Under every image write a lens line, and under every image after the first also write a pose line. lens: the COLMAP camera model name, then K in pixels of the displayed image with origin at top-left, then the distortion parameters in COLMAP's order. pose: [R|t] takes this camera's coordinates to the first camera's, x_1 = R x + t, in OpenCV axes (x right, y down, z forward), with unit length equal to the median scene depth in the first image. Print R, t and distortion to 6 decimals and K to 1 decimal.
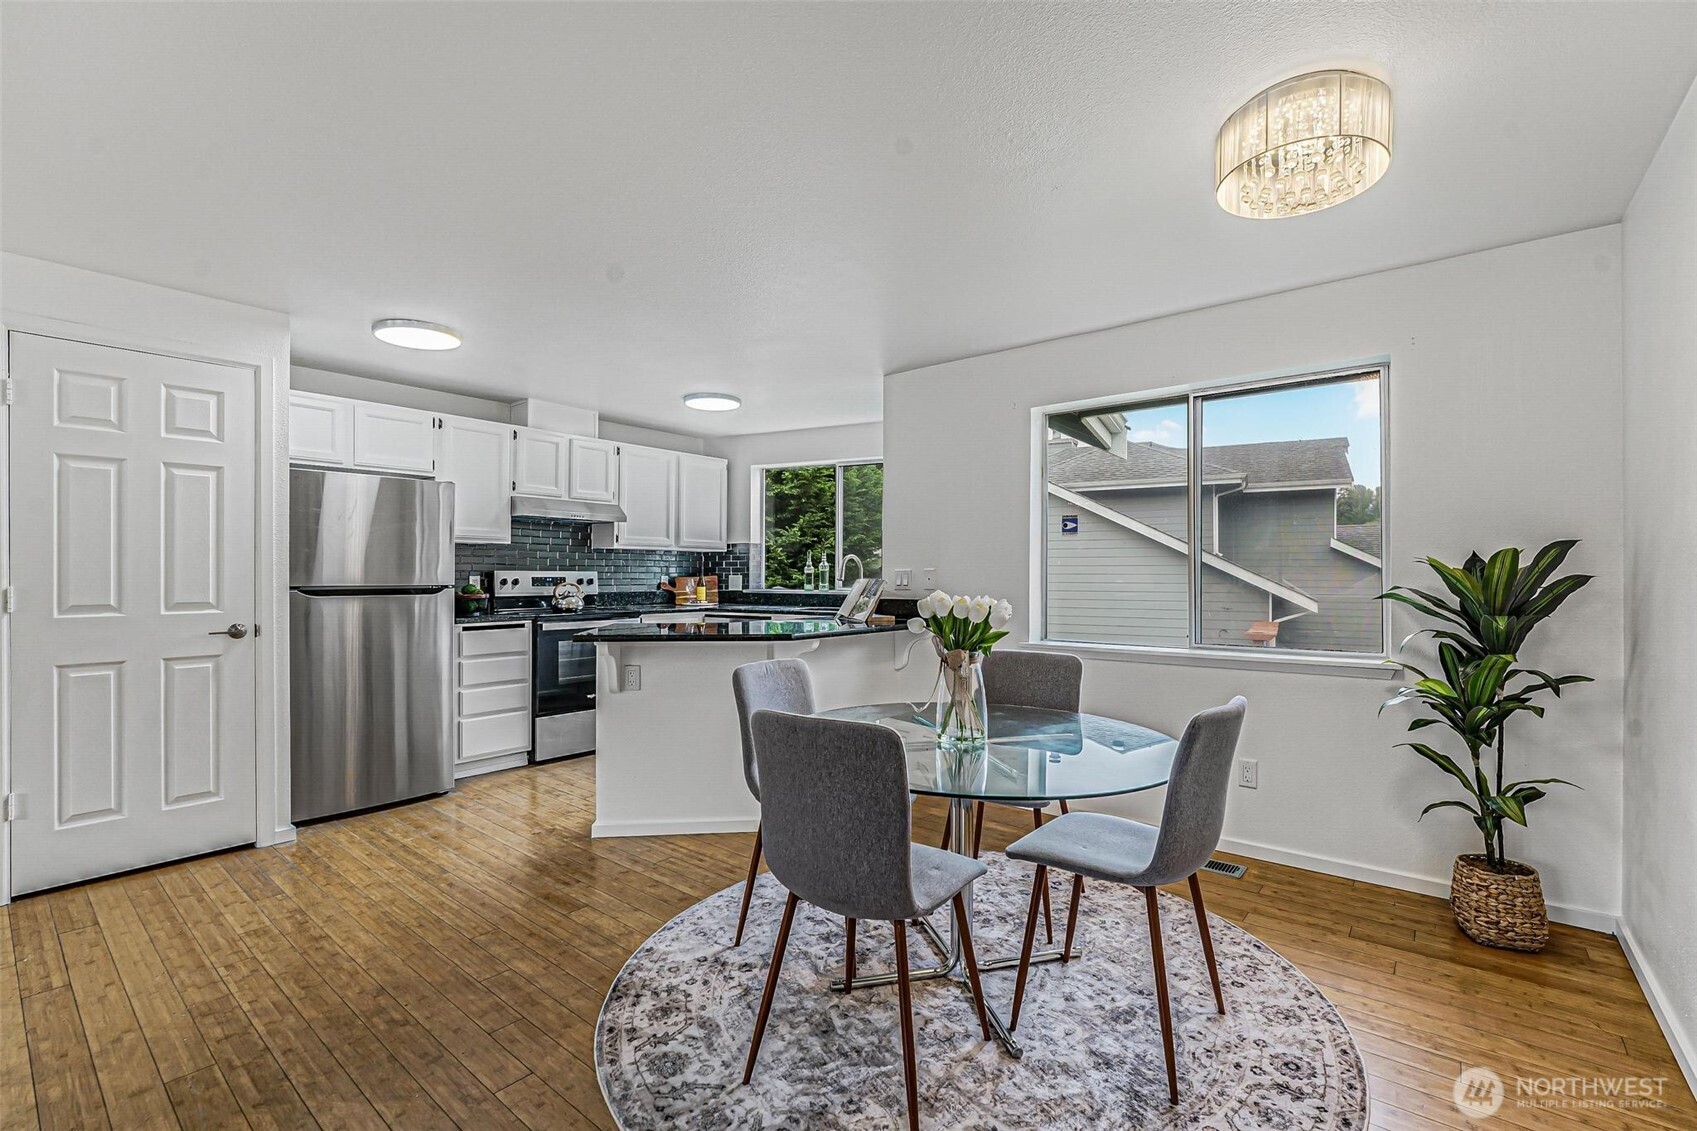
lens RADIAL K [[732.5, 0, 848.5], [0, 732.5, 565.5], [0, 0, 1]] dist [-0.029255, -0.000027]
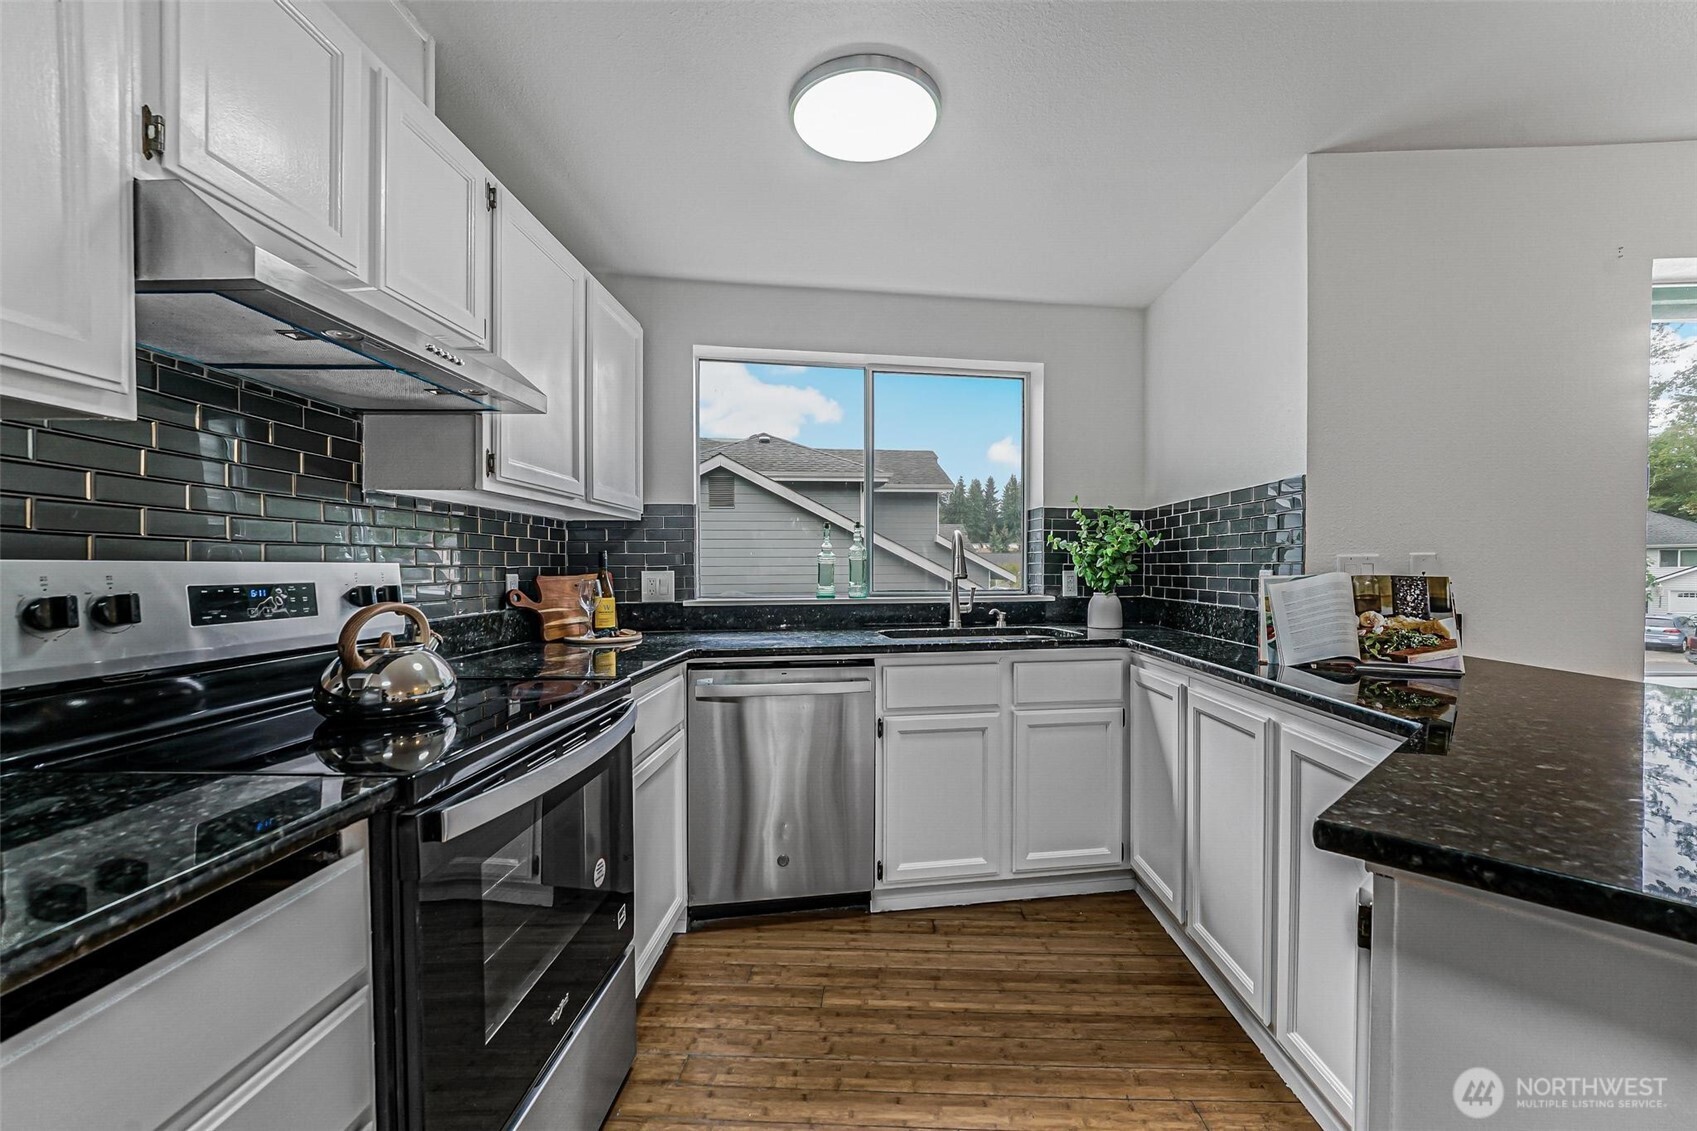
lens RADIAL K [[693.1, 0, 848.5], [0, 693.1, 565.5], [0, 0, 1]] dist [-0.000690, 0.000069]
pose [[0.804331, -0.005990, 0.594151, -0.372027], [0.000448, 0.999955, 0.009474, 0.006698], [-0.594181, -0.007354, 0.804298, 0.648374]]
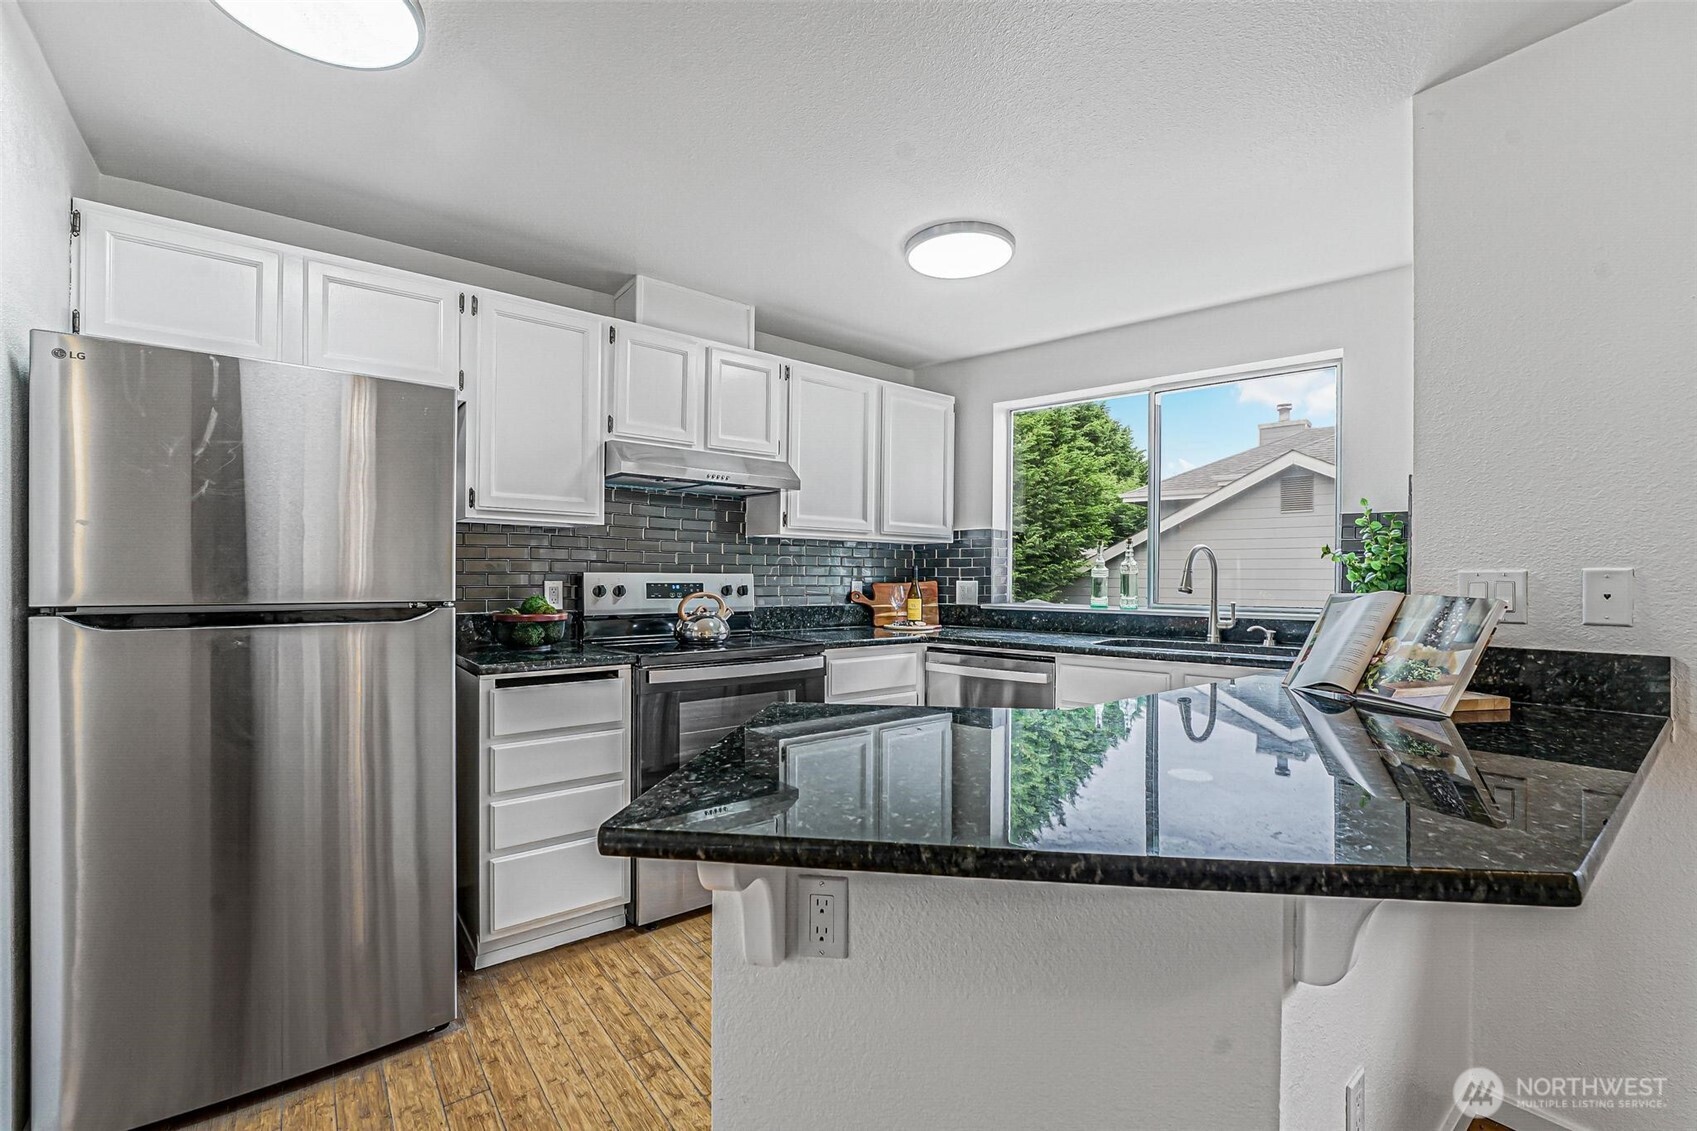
lens RADIAL K [[715.2, 0, 848.5], [0, 715.2, 565.5], [0, 0, 1]] dist [-0.002110, -0.000092]
pose [[0.975104, -0.000516, -0.221749, -0.135370], [-0.000736, 0.999984, -0.005561, 0.004453], [0.221748, 0.005586, 0.975088, 0.437872]]
